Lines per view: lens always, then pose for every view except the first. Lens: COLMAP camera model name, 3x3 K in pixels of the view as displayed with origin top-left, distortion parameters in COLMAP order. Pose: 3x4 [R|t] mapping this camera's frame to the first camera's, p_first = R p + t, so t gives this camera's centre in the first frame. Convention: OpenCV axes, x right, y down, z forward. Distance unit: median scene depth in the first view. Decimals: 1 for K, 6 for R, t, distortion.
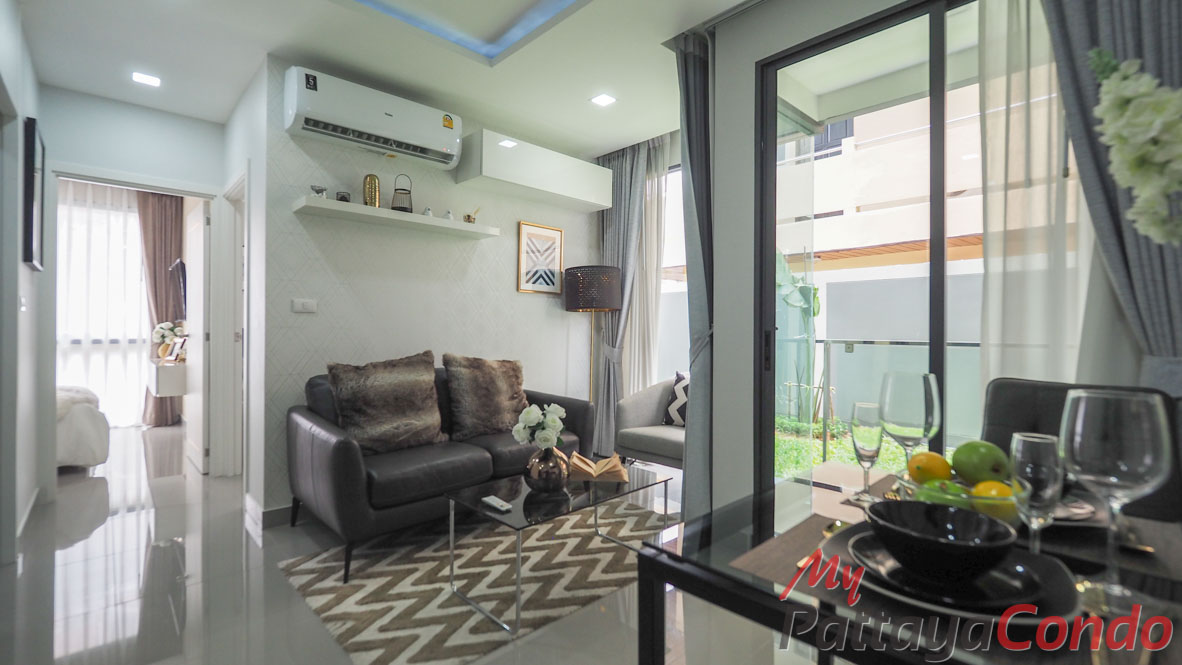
lens RADIAL K [[496.2, 0, 577.5], [0, 496.2, 328.4], [0, 0, 1]] dist [-0.000422, -0.000399]
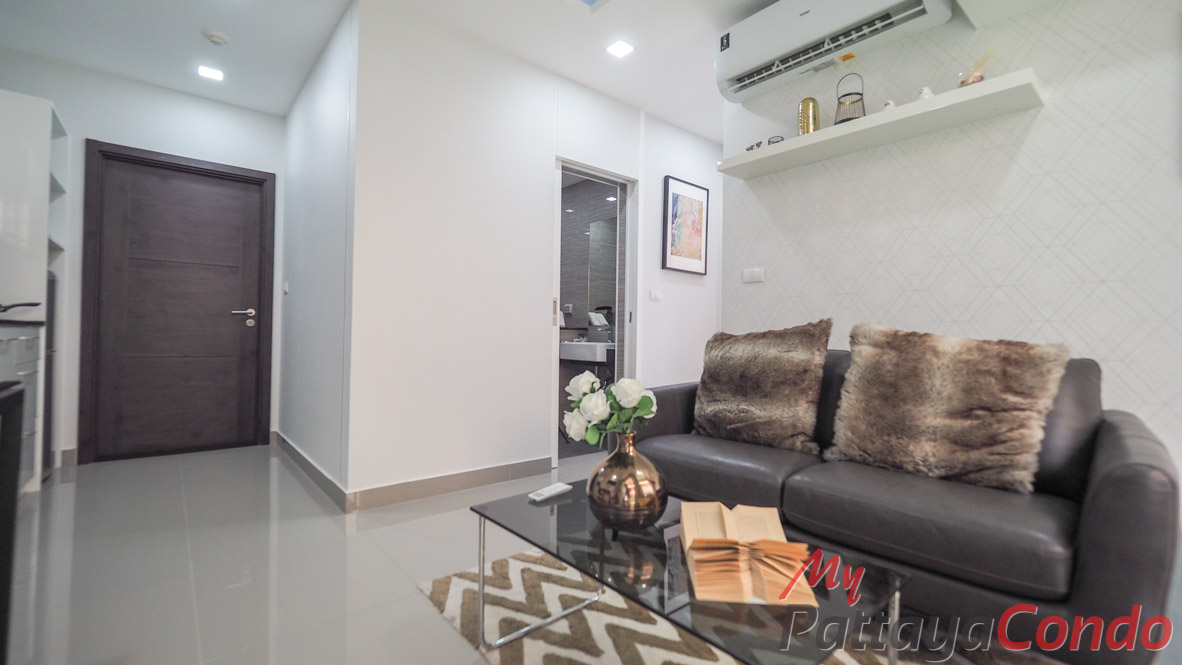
lens RADIAL K [[496.2, 0, 577.5], [0, 496.2, 328.4], [0, 0, 1]] dist [-0.000422, -0.000399]
pose [[-0.038779, -0.023343, -0.998975, 0.399806], [-0.017636, 0.999587, -0.022673, 0.081852], [0.999092, 0.016739, -0.039175, 0.715538]]
